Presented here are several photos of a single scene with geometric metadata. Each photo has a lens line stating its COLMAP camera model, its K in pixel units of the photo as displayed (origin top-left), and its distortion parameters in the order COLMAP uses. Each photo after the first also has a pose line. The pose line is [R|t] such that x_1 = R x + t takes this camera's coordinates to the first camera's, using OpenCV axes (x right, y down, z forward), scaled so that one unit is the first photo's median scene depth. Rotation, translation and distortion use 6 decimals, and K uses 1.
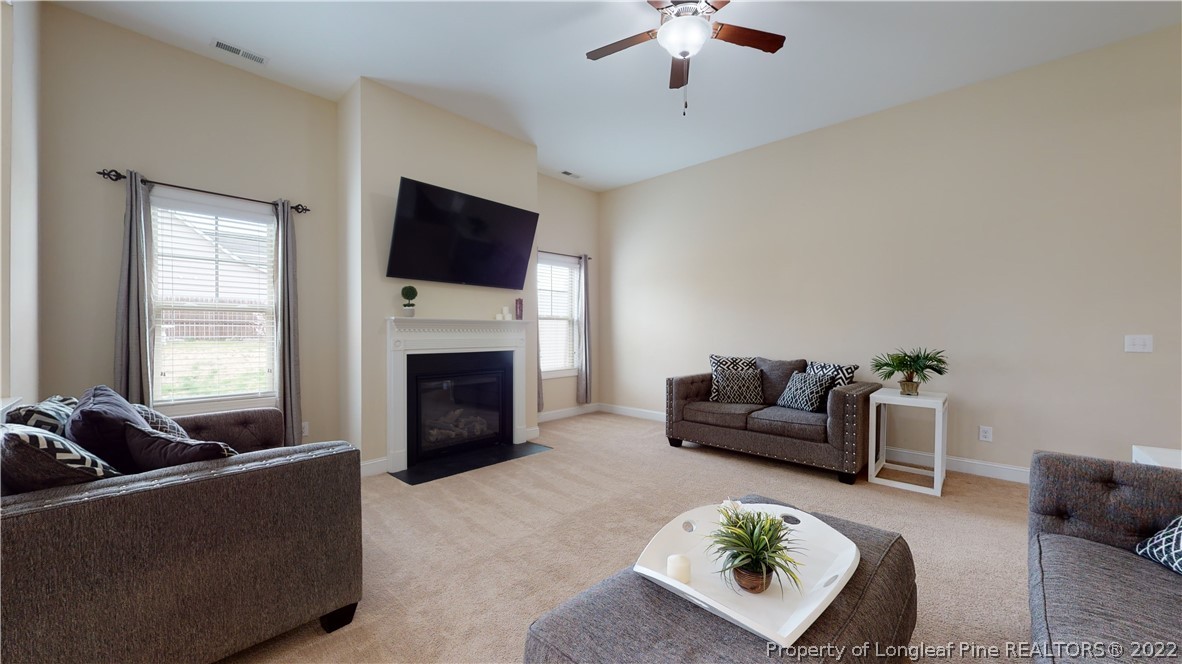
lens RADIAL K [[435.5, 0, 593.0], [0, 435.5, 333.8], [0, 0, 1]] dist [-0.003138, -0.000012]
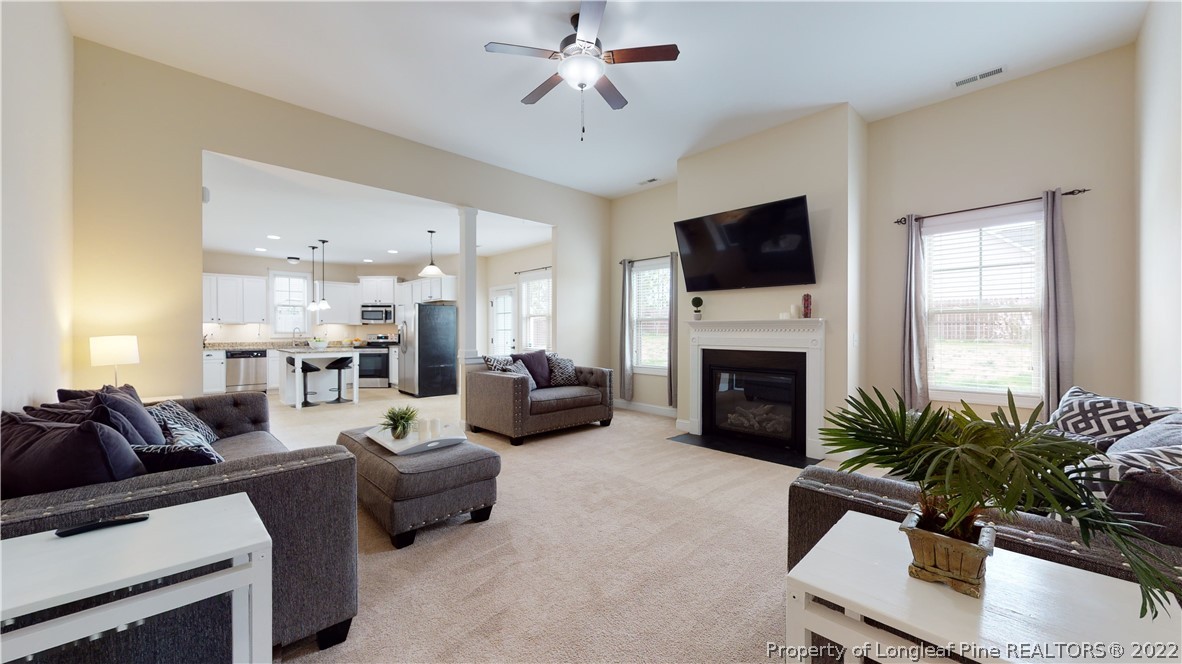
lens RADIAL K [[435.5, 0, 589.9], [0, 435.5, 332.7], [0, 0, 1]] dist [-0.003138, -0.000012]
pose [[-0.063091, 0.002226, -0.998005, 0.918408], [-0.008828, 0.999957, 0.002789, -0.001222], [0.997969, 0.008987, -0.063069, 0.750398]]
